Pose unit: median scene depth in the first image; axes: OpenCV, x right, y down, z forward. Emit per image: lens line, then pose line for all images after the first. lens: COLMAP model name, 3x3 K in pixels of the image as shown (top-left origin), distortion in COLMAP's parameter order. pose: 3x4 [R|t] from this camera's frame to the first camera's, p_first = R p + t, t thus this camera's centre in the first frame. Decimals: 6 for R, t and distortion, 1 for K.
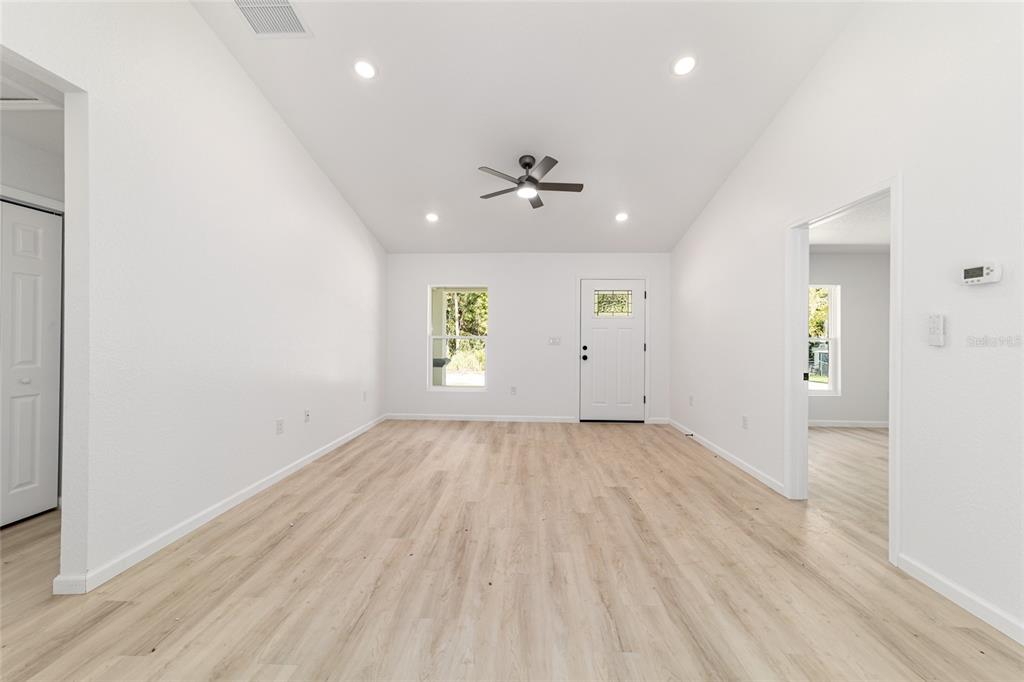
lens RADIAL K [[393.4, 0, 514.1], [0, 393.4, 335.7], [0, 0, 1]] dist [-0.015978, 0.008158]
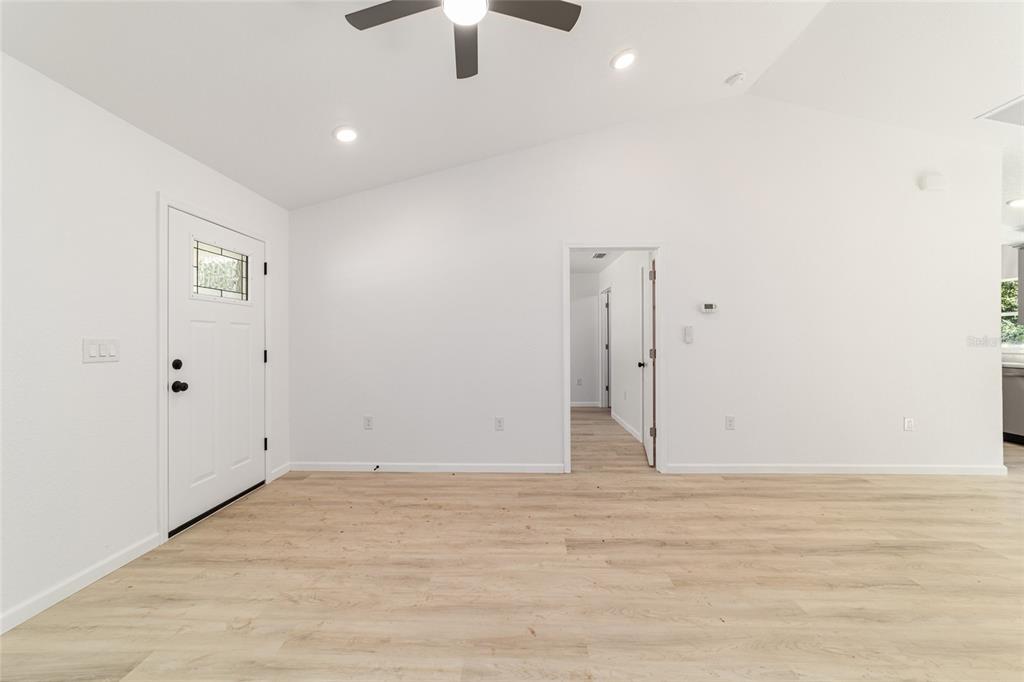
lens RADIAL K [[393.4, 0, 510.4], [0, 393.4, 338.2], [0, 0, 1]] dist [-0.015978, 0.008158]
pose [[-0.017242, -0.003216, 0.999846, -0.525355], [-0.001260, 0.999994, 0.003195, 0.000183], [-0.999851, -0.001205, -0.017246, 1.270177]]
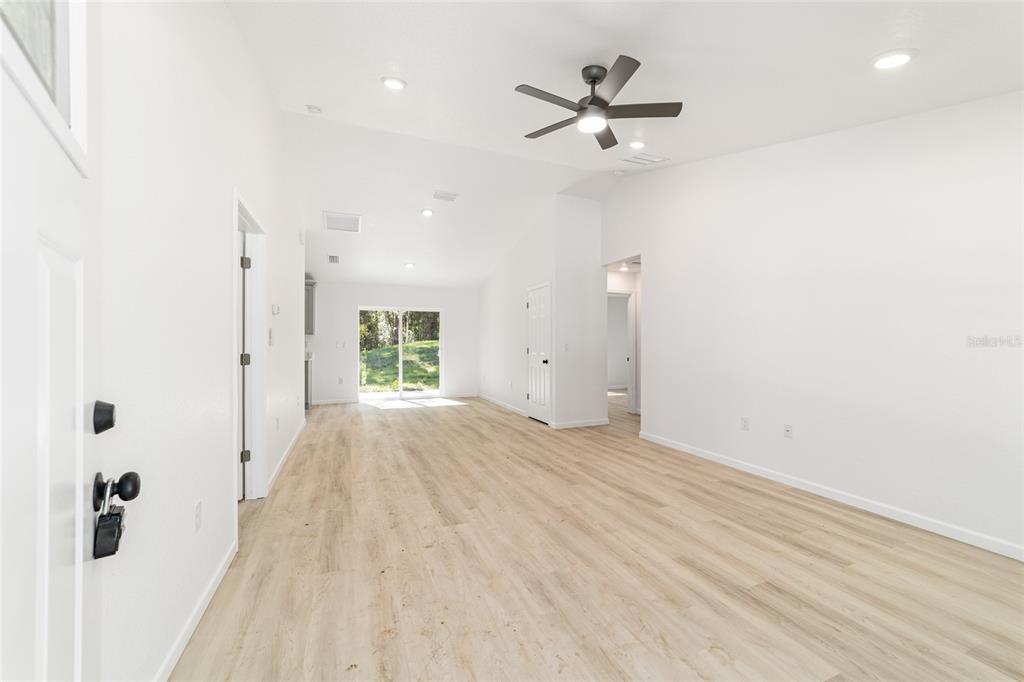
lens RADIAL K [[393.4, 0, 512.5], [0, 393.4, 345.8], [0, 0, 1]] dist [-0.015978, 0.008158]
pose [[-0.907379, -0.003847, -0.420297, 0.566630], [-0.005000, 0.999986, 0.001640, 0.011579], [0.420284, 0.003590, -0.907385, 2.039888]]
